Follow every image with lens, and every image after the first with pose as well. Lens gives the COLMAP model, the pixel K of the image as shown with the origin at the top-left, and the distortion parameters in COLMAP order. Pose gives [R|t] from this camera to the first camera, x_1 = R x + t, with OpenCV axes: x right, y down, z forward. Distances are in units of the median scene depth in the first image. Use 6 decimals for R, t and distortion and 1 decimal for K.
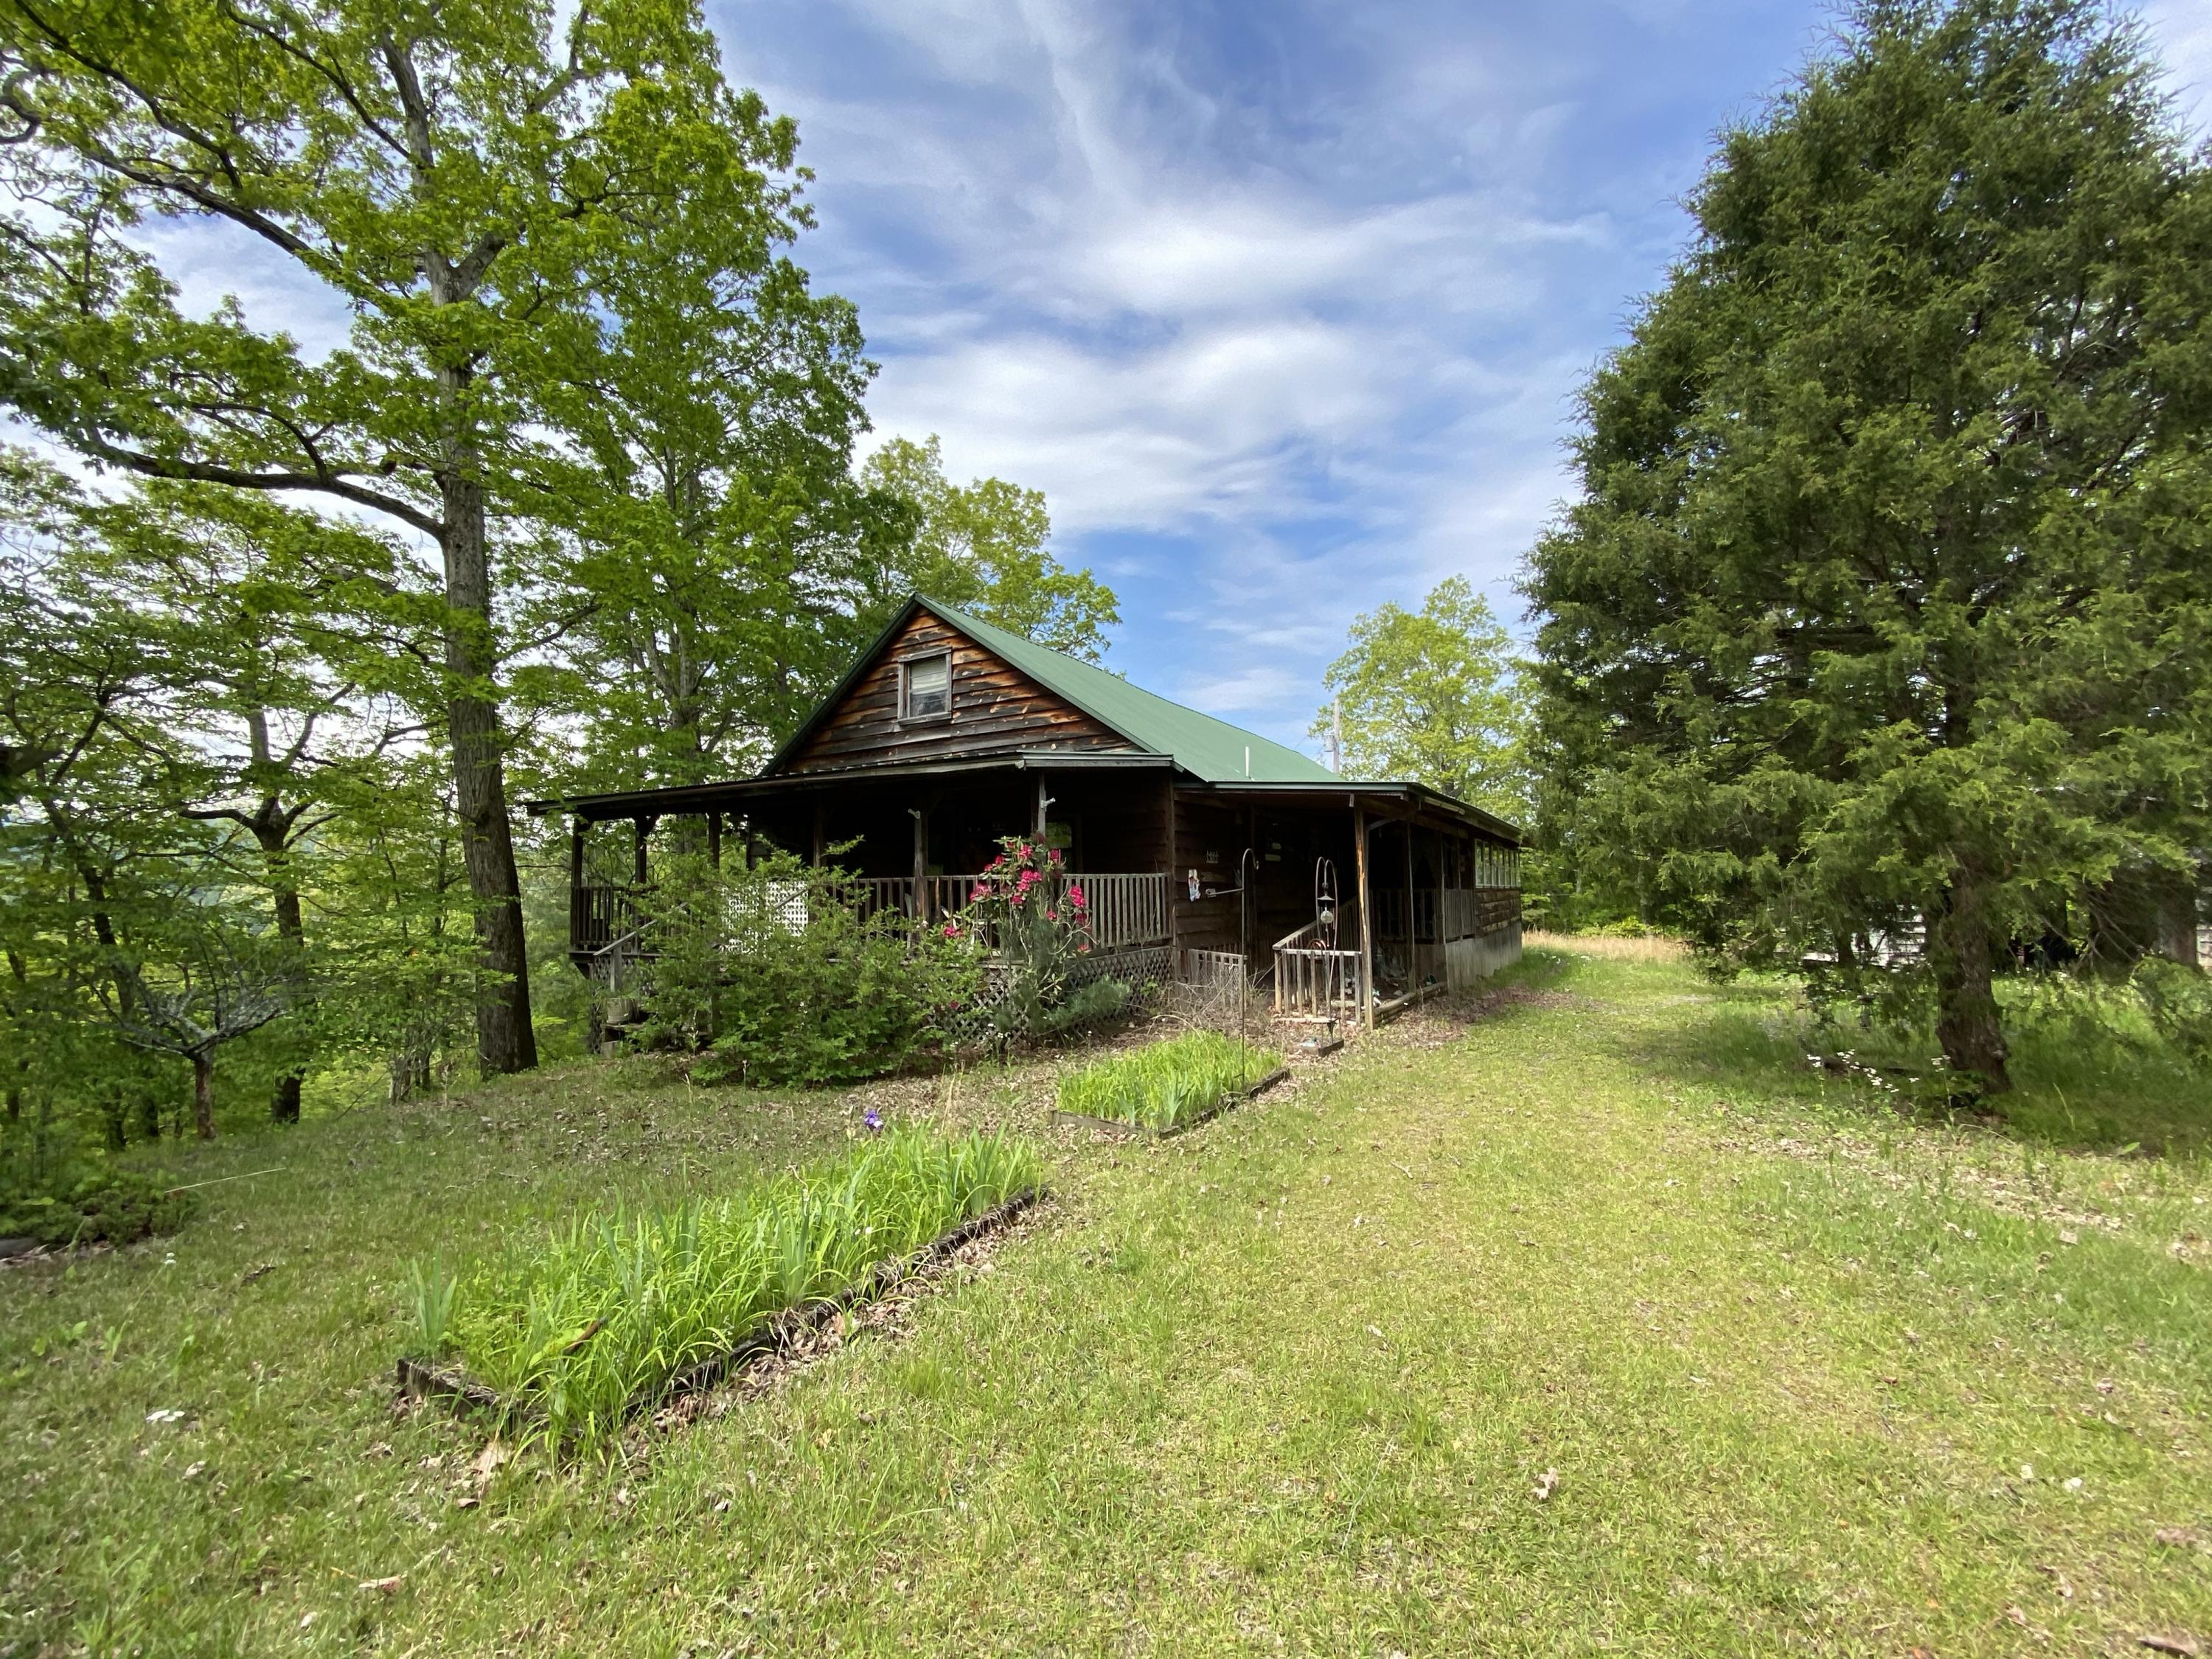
lens RADIAL K [[891.5, 0, 1108.0], [0, 891.5, 831.4], [0, 0, 1]] dist [0.000537, -0.000024]
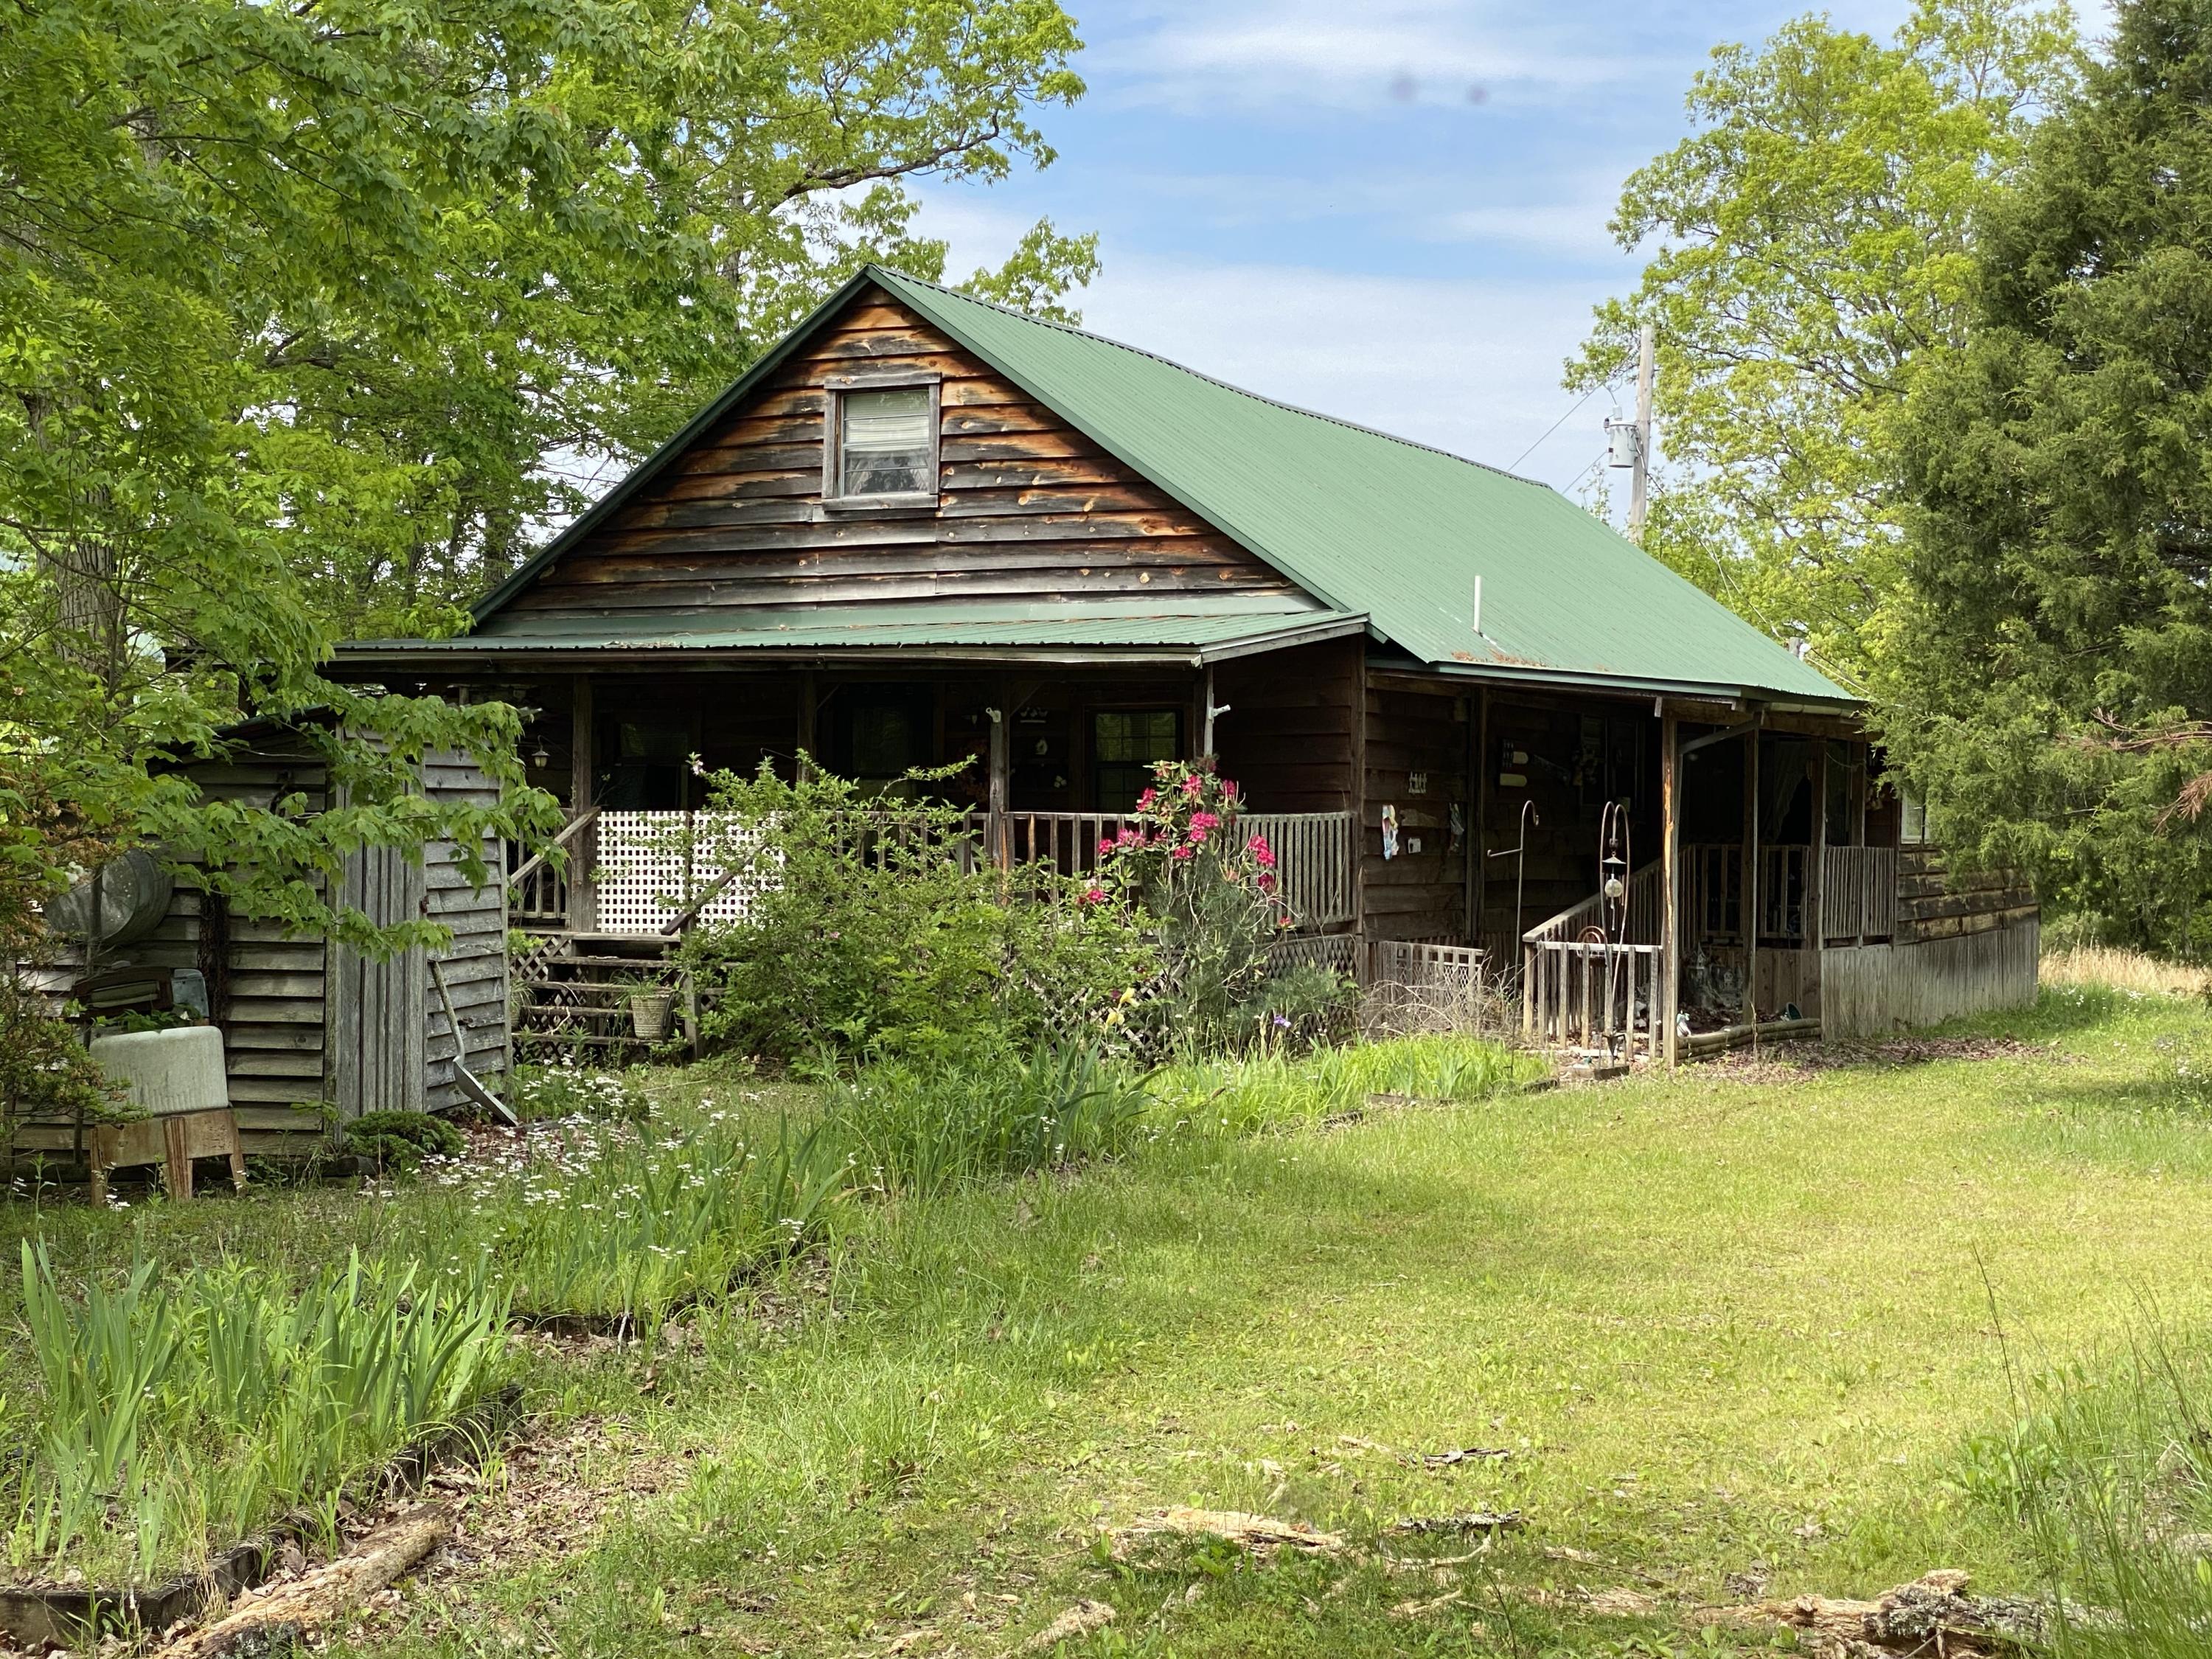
lens RADIAL K [[3416.8, 0, 1105.6], [0, 3416.8, 828.9], [0, 0, 1]] dist [-0.129837, 0.000000]
pose [[0.994779, 0.025122, 0.098914, -0.323378], [-0.032249, 0.996946, 0.071122, -0.098817], [-0.096825, -0.073941, 0.992551, -1.249712]]
